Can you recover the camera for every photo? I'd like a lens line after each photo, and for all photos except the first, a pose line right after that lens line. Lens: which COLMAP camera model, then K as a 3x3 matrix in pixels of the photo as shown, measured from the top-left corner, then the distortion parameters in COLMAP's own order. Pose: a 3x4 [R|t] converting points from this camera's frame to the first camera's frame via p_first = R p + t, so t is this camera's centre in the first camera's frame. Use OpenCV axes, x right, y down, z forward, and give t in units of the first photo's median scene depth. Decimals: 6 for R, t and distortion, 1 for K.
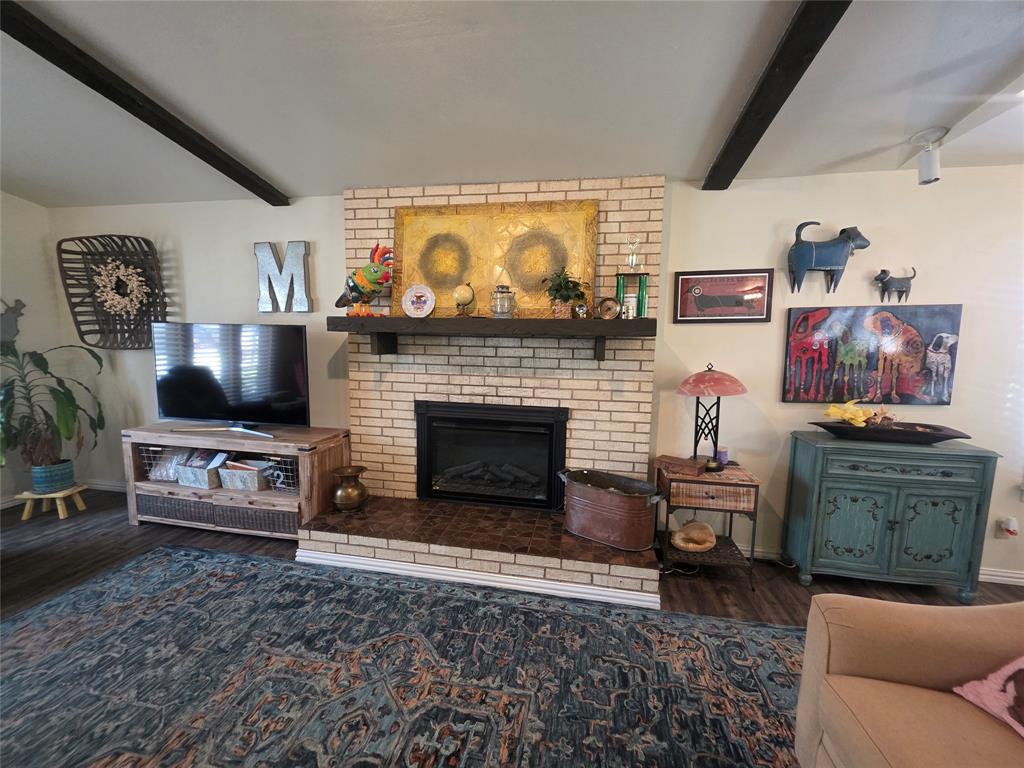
lens RADIAL K [[408.0, 0, 512.0], [0, 408.0, 384.0], [0, 0, 1]] dist [0.002338, 0.000145]
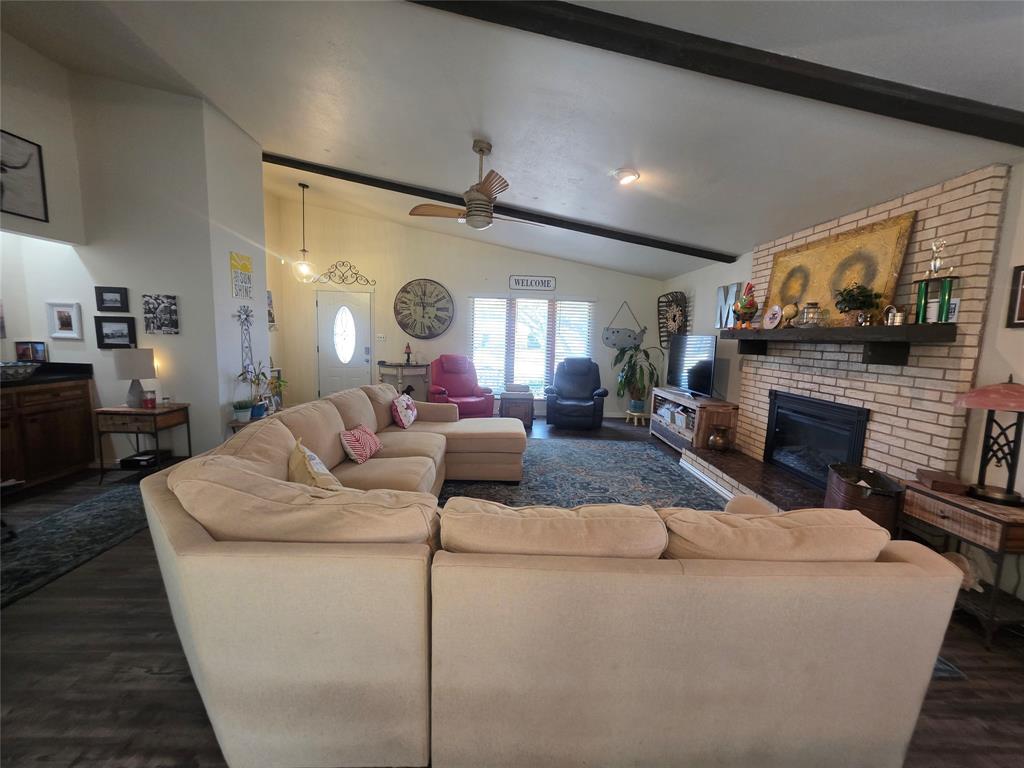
lens RADIAL K [[408.5, 0, 512.0], [0, 408.5, 384.0], [0, 0, 1]] dist [0.000613, -0.000386]
pose [[0.200648, 0.102257, -0.974312, 1.055409], [-0.137269, 0.987661, 0.075389, 0.043168], [0.969999, 0.118616, 0.212209, -0.155973]]
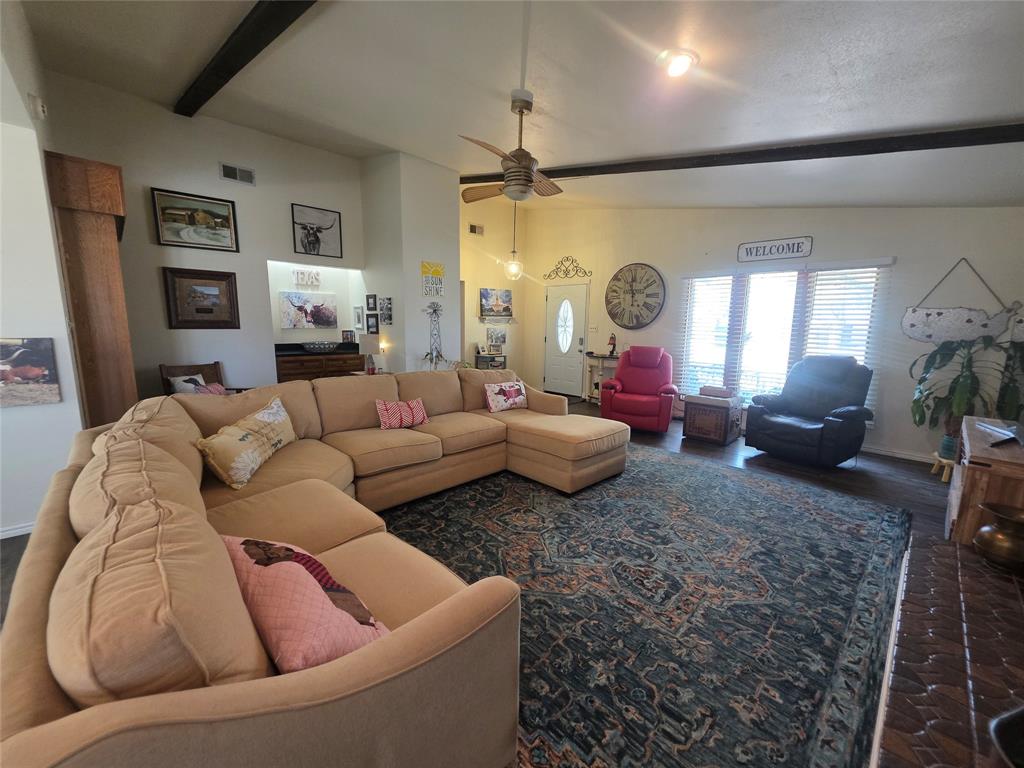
lens RADIAL K [[408.5, 0, 512.0], [0, 408.5, 384.0], [0, 0, 1]] dist [0.000613, -0.000386]
pose [[-0.584120, 0.090725, -0.806581, 0.723133], [-0.118581, 0.973532, 0.195380, -0.044903], [0.802958, 0.209770, -0.557902, 0.706681]]
